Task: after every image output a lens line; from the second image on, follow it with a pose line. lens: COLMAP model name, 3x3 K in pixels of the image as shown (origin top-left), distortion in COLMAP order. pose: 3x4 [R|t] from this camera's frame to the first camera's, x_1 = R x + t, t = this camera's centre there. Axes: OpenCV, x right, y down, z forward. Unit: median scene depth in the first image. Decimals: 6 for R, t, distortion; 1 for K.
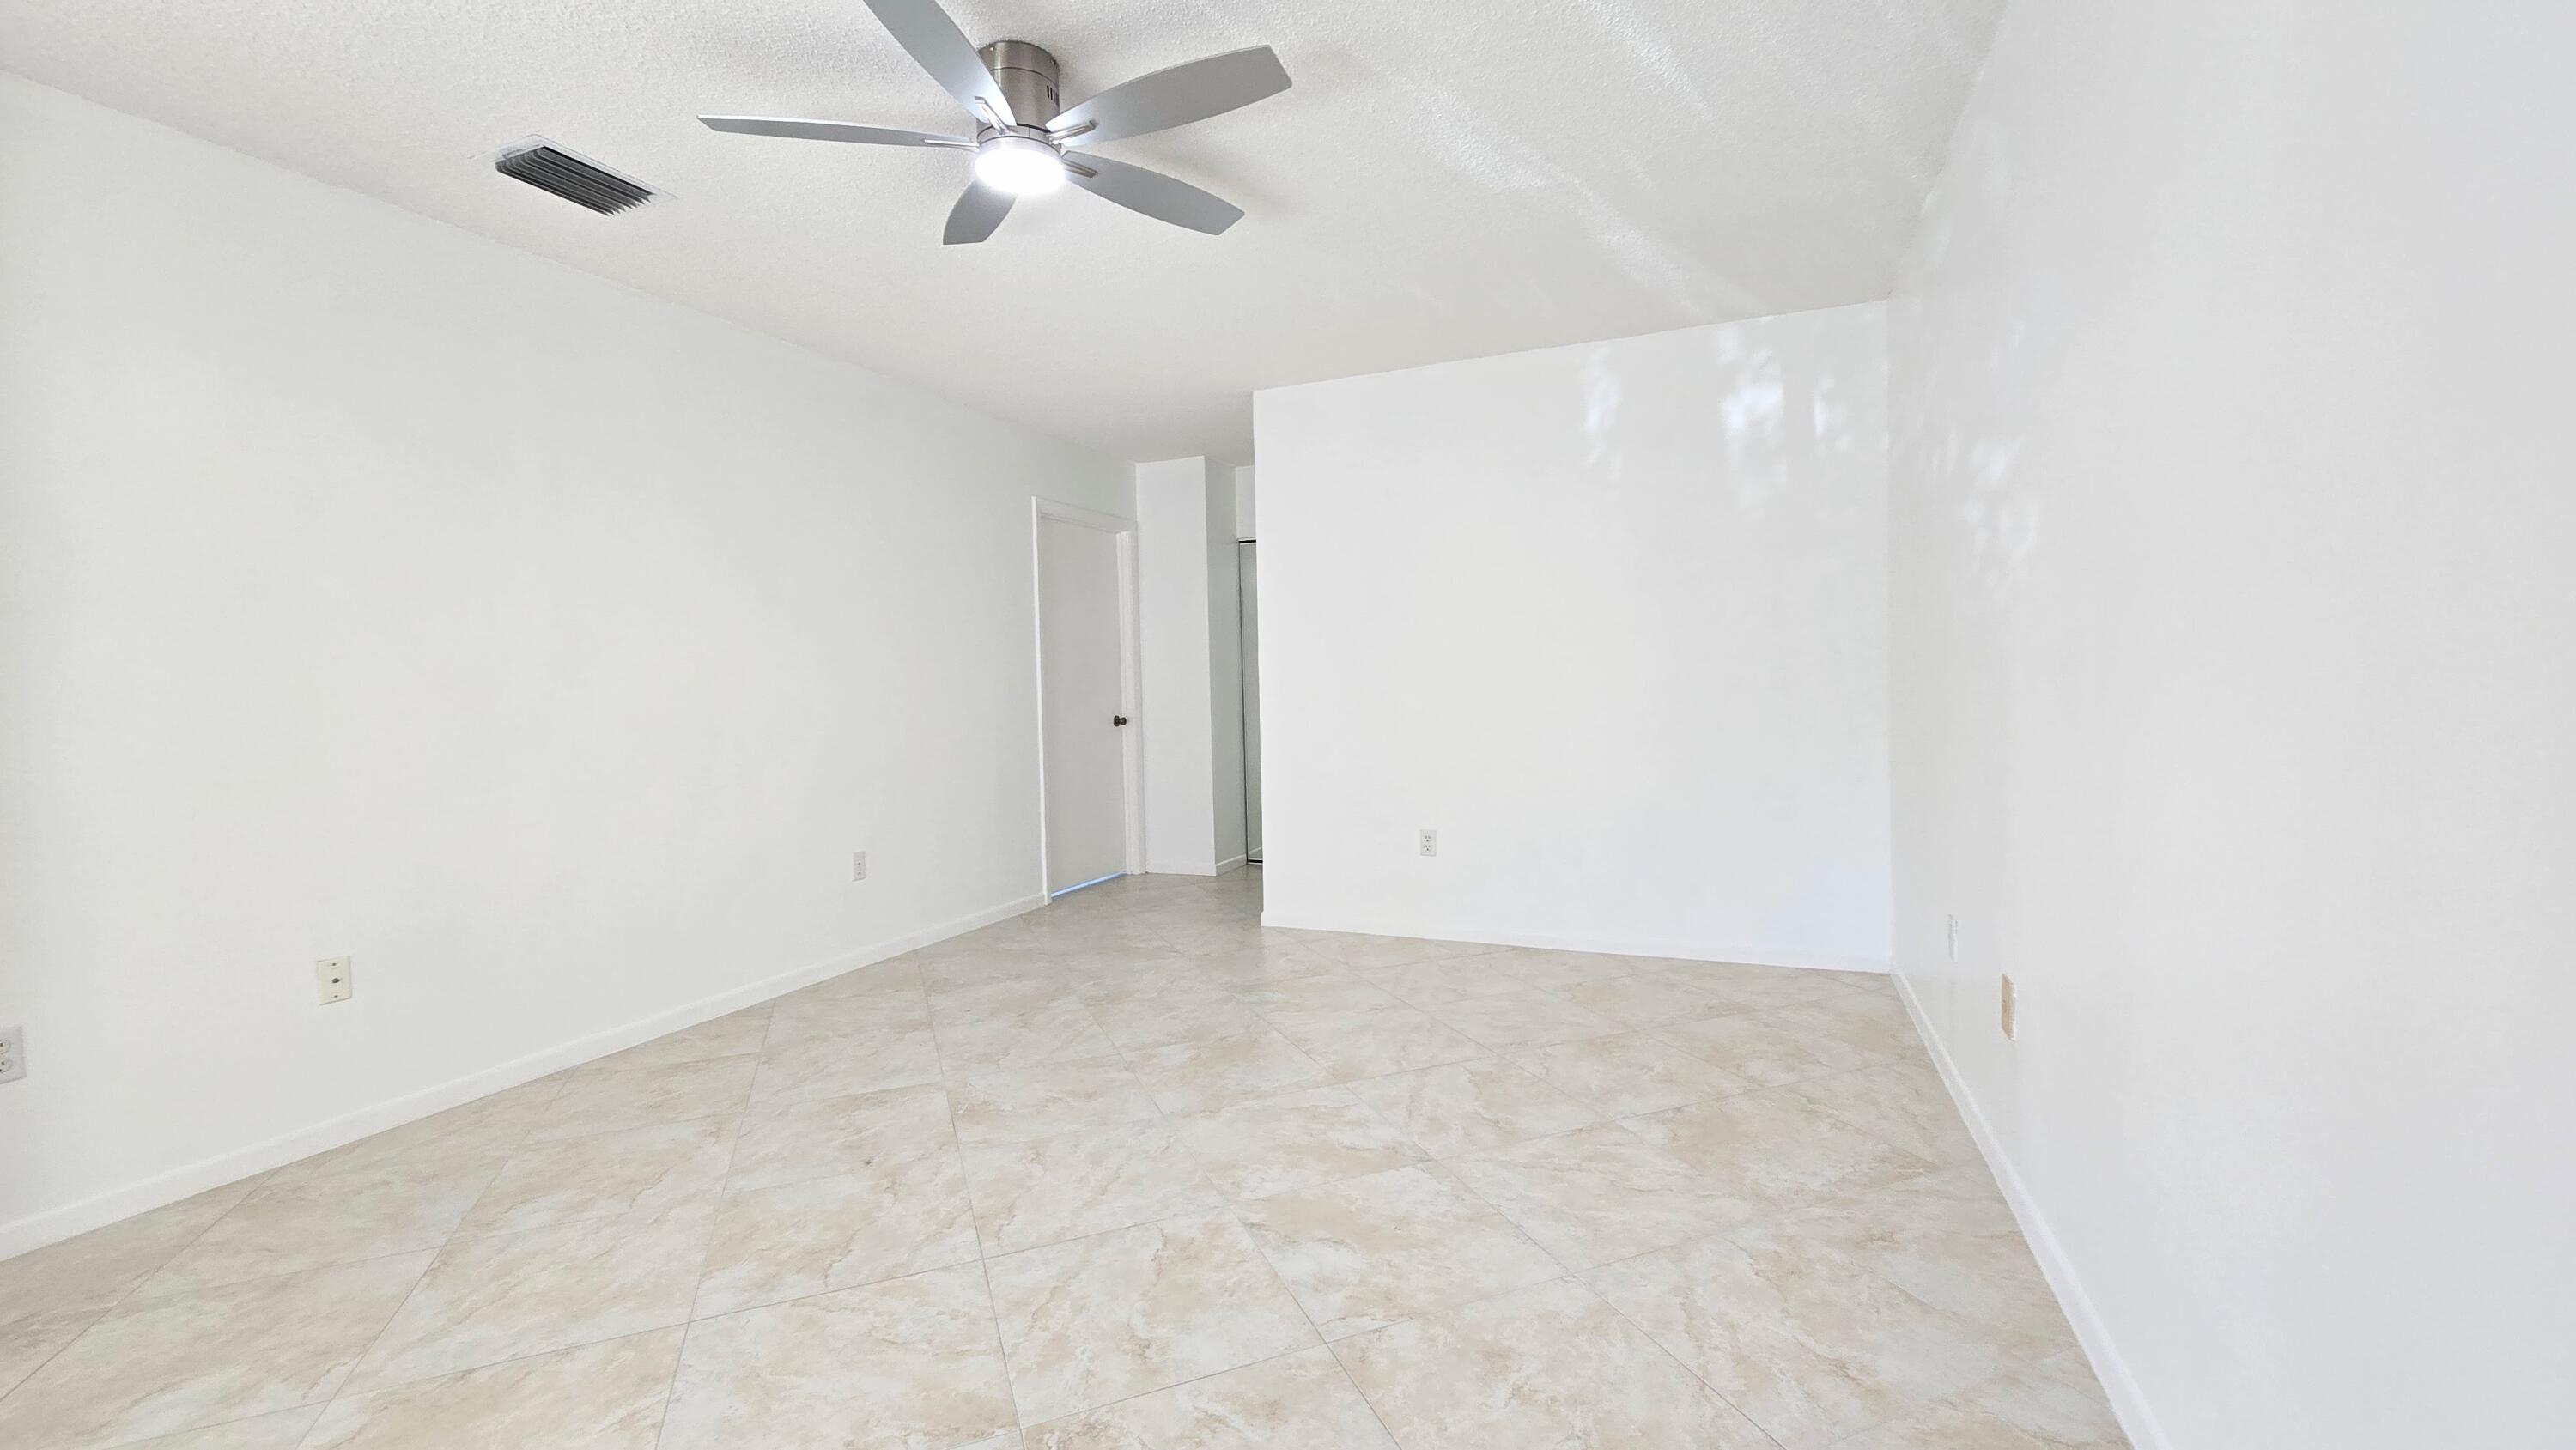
lens RADIAL K [[1057.2, 0, 1263.7], [0, 1057.2, 731.5], [0, 0, 1]] dist [-0.003721, -0.000176]
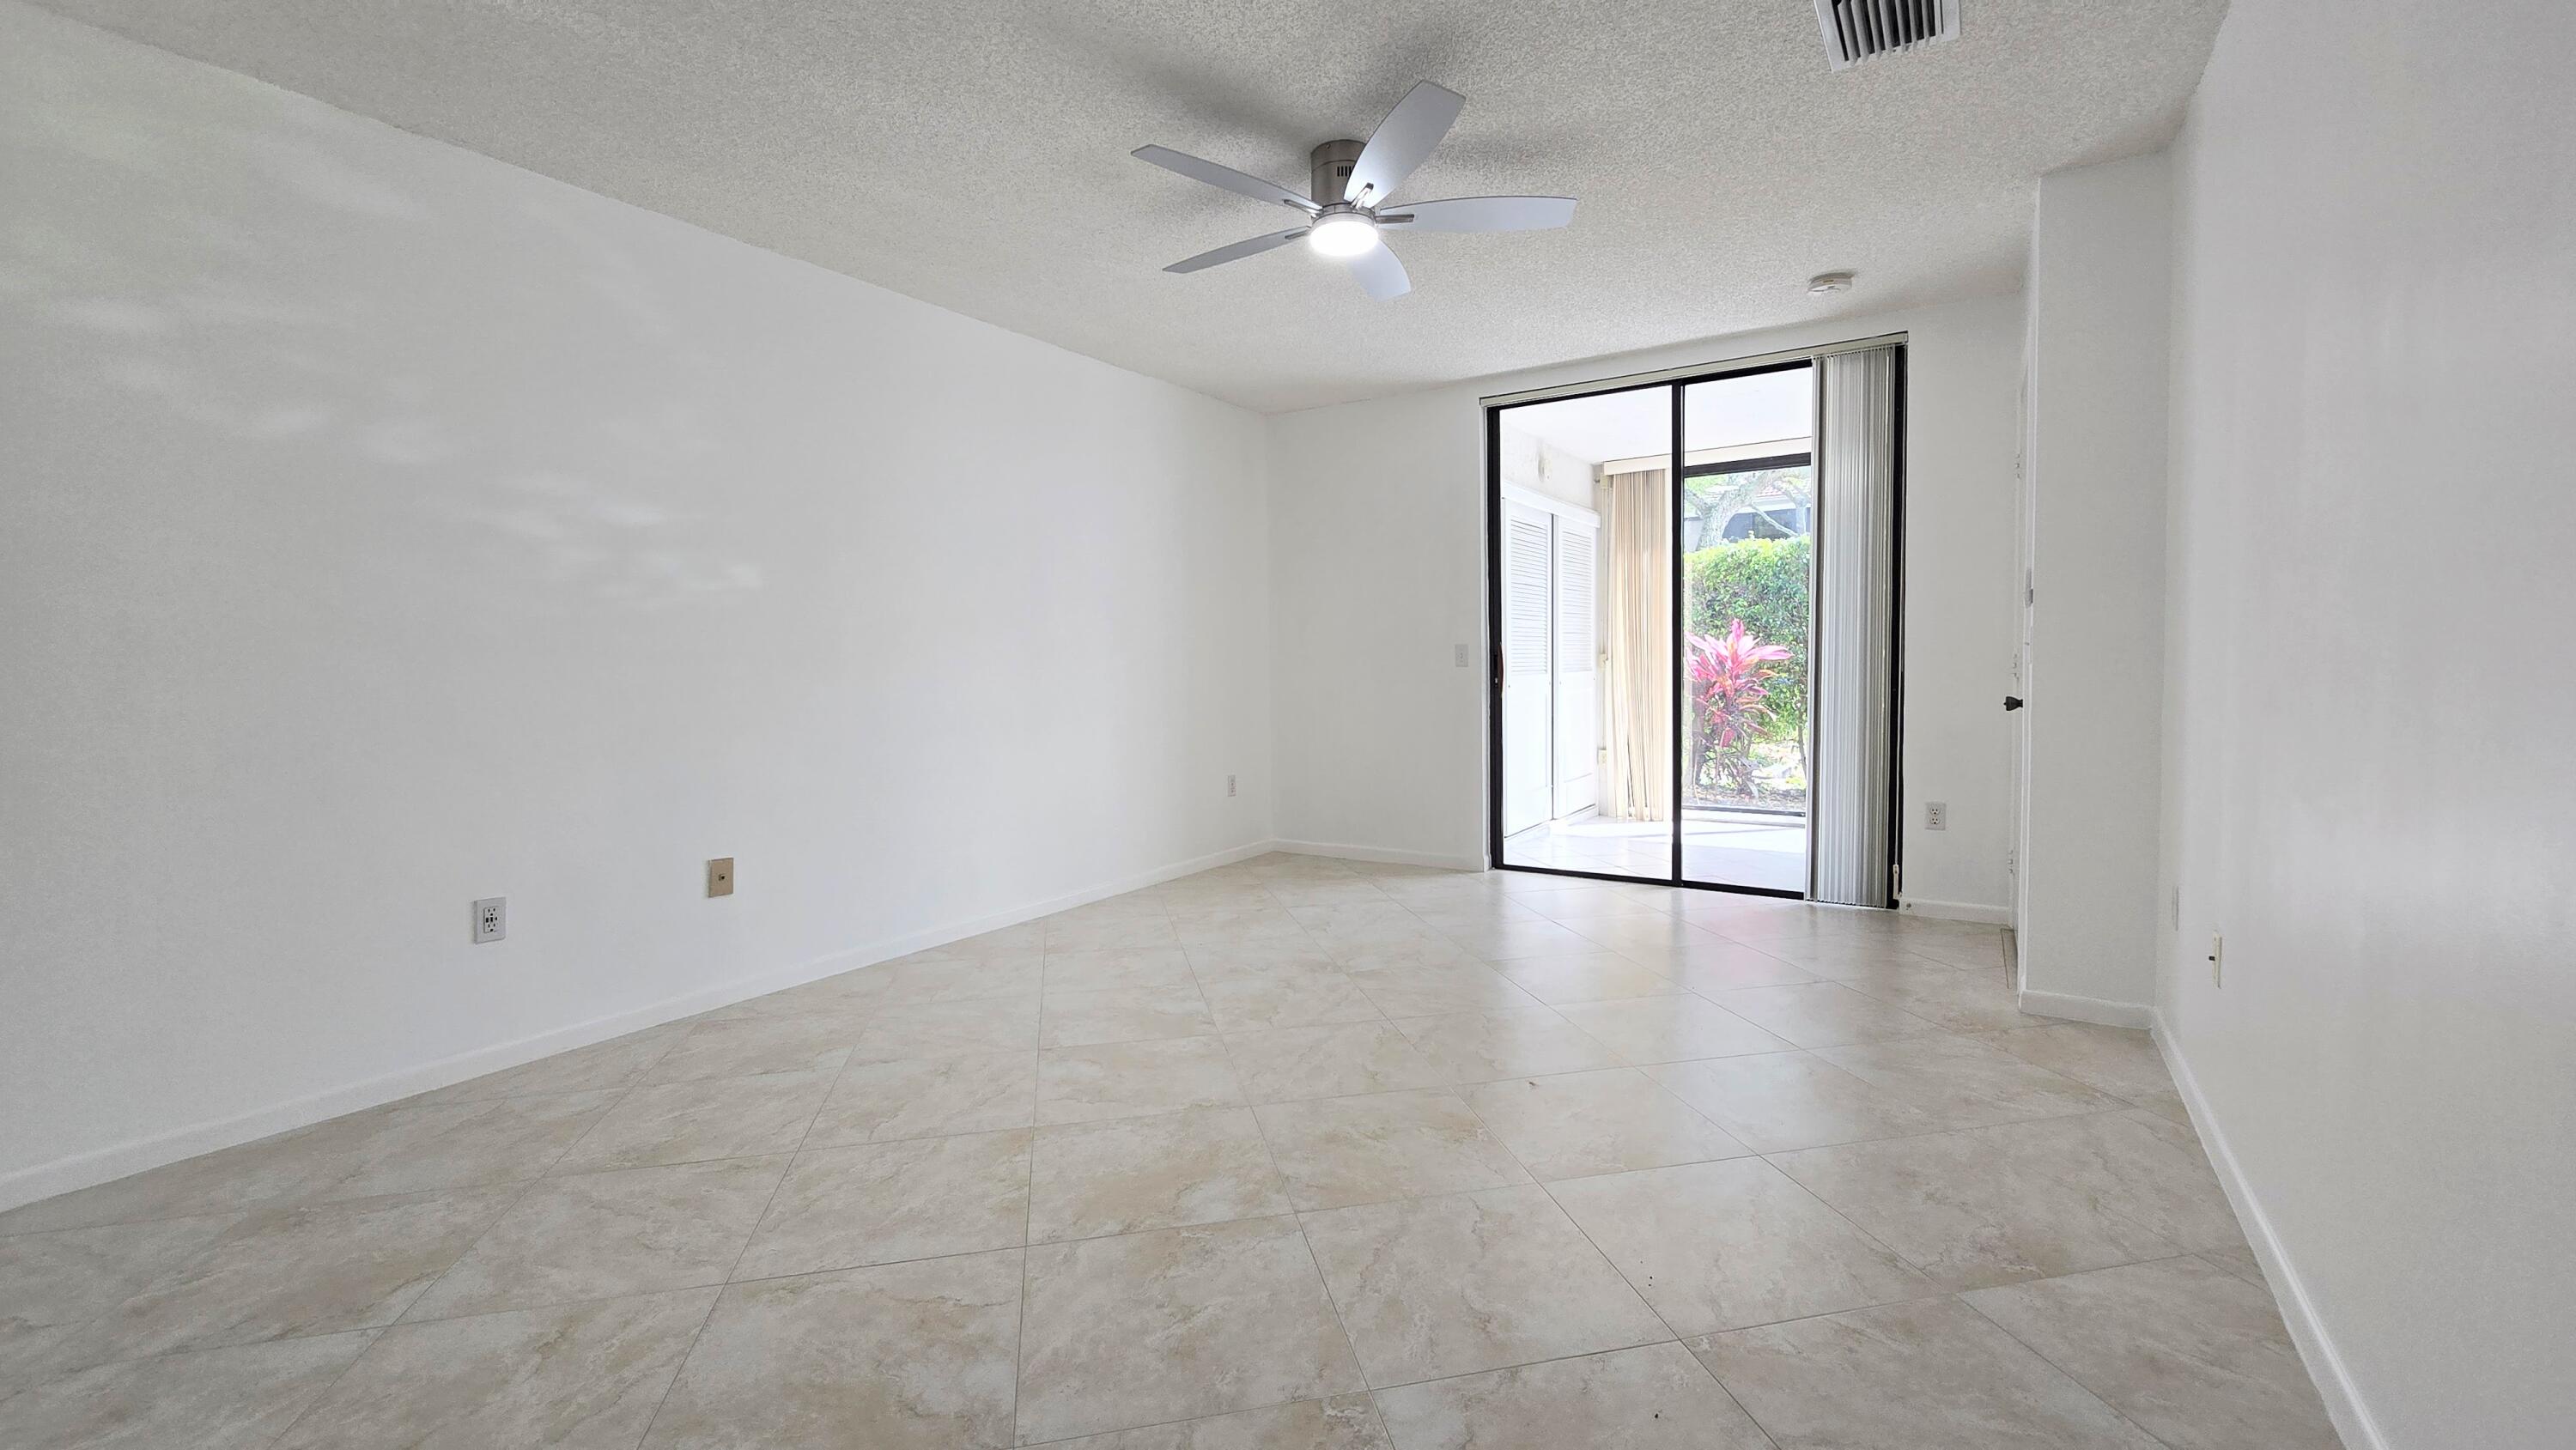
lens RADIAL K [[1057.2, 0, 1288.0], [0, 1057.2, 711.1], [0, 0, 1]] dist [-0.003721, -0.000176]
pose [[-0.987476, 0.029440, 0.154997, -0.264397], [0.043640, 0.995073, 0.089028, -0.062058], [-0.151612, 0.094677, -0.983895, 1.761422]]
